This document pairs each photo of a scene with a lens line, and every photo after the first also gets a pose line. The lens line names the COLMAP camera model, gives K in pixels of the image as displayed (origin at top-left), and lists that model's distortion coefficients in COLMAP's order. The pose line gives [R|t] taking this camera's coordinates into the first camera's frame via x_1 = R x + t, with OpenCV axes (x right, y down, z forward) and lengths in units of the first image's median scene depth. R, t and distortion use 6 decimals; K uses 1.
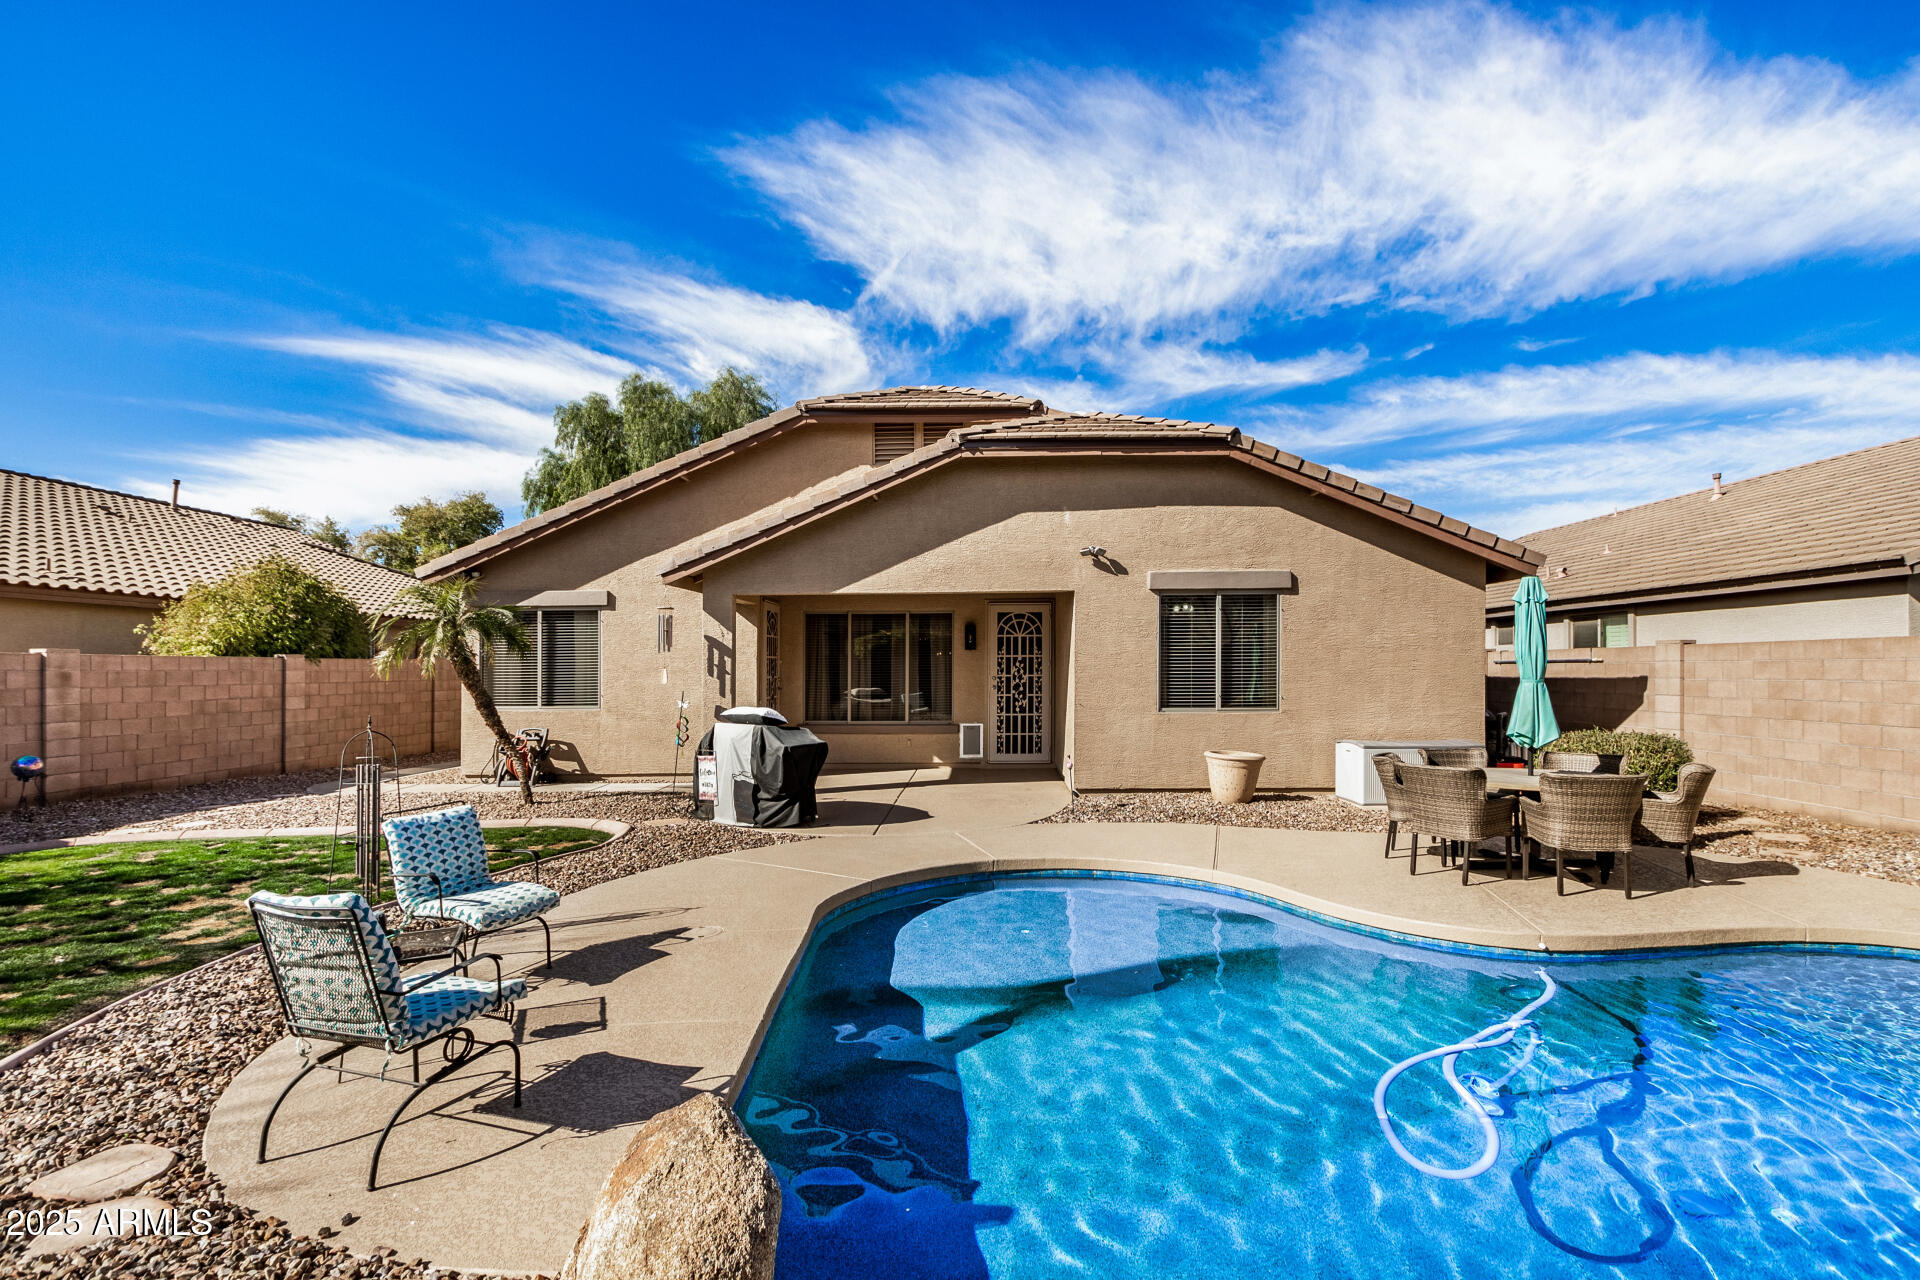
lens RADIAL K [[933.5, 0, 994.4], [0, 933.5, 734.8], [0, 0, 1]] dist [0.019079, -0.003796]
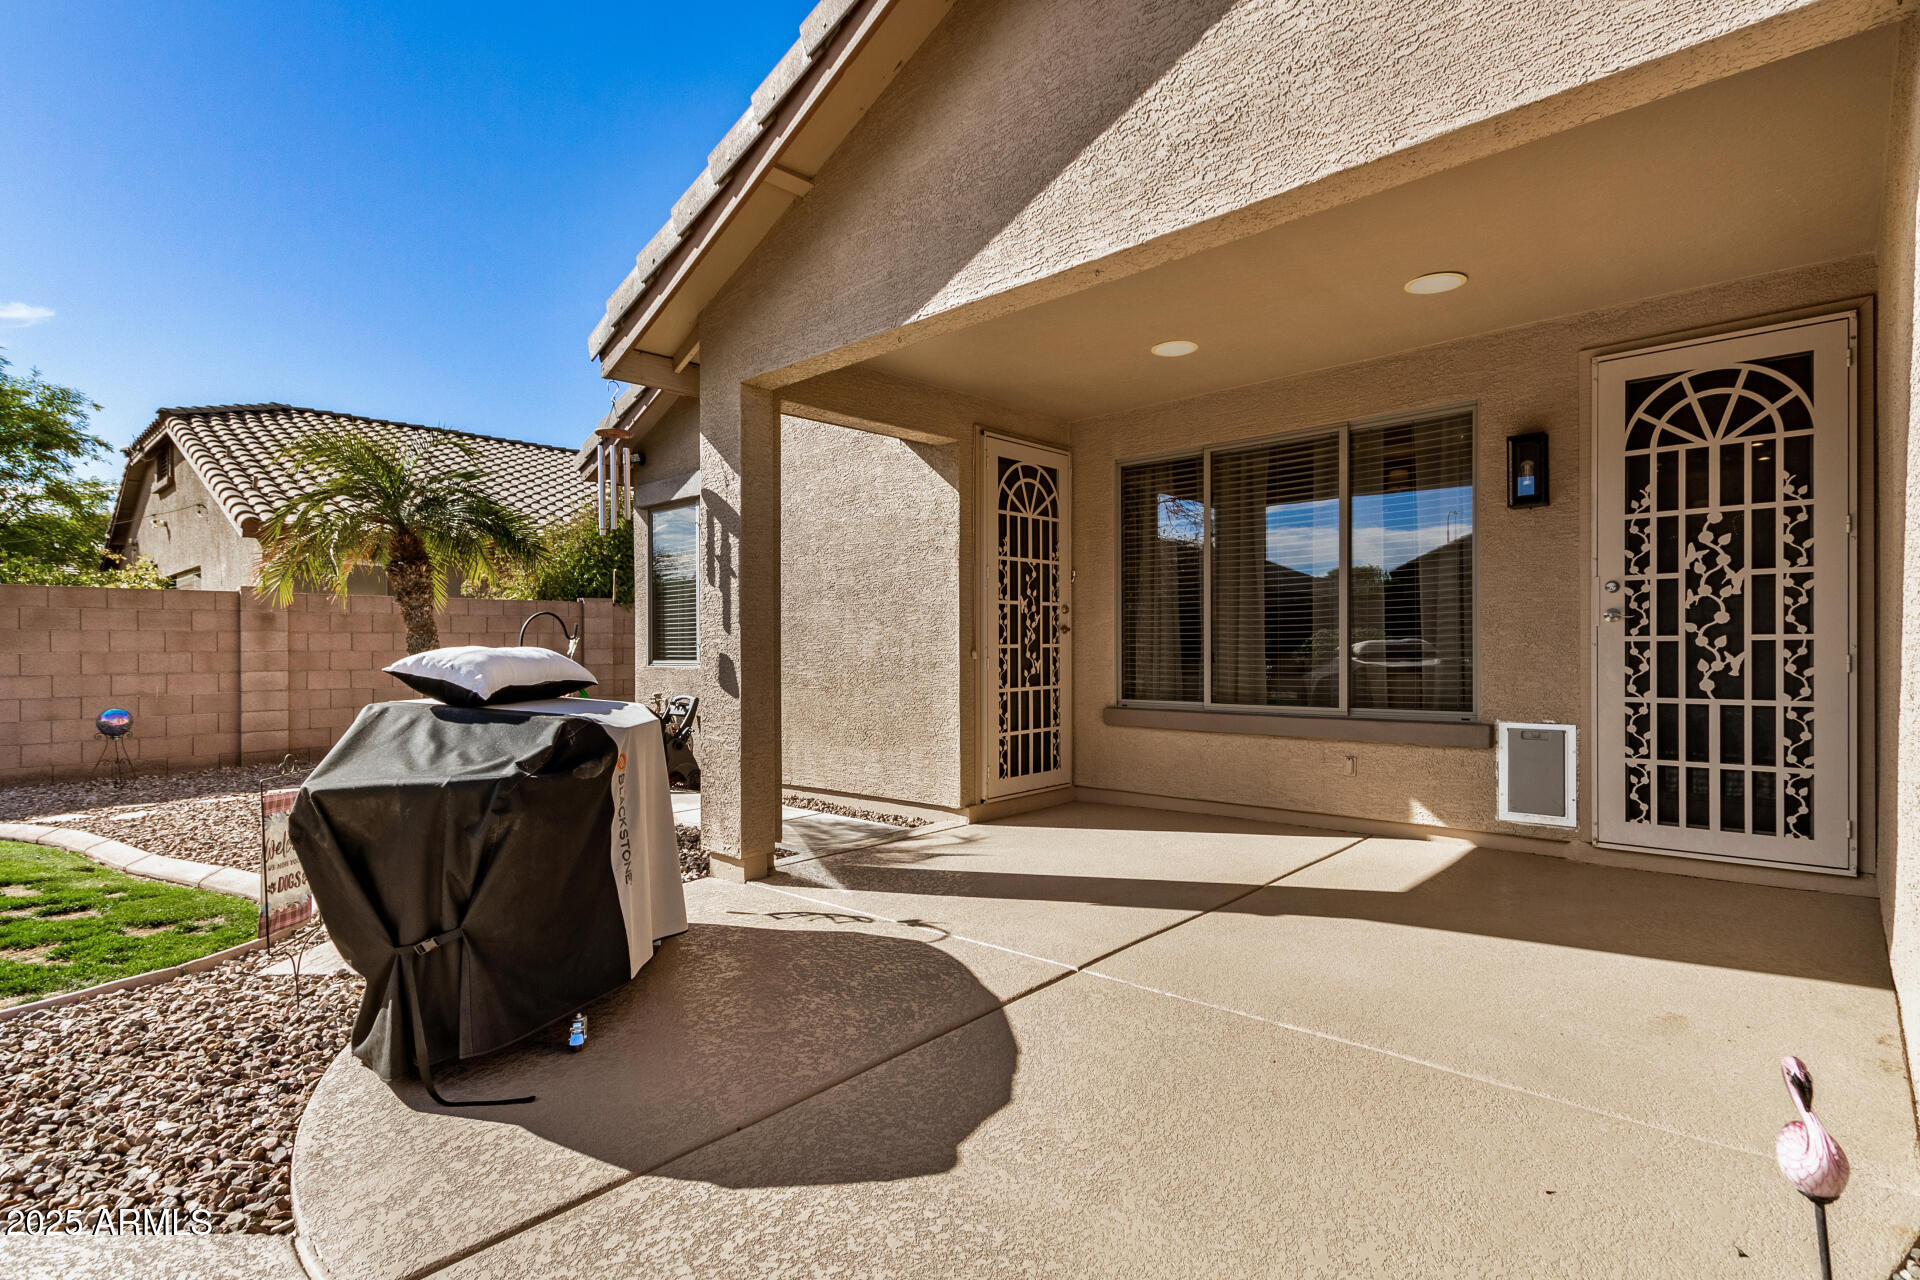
lens RADIAL K [[933.5, 0, 973.7], [0, 933.5, 650.5], [0, 0, 1]] dist [0.019079, -0.003796]
pose [[0.741509, -0.000378, -0.670942, 0.054243], [-0.040663, 0.998136, -0.045502, -0.014700], [0.669709, 0.061023, 0.740112, 0.610048]]
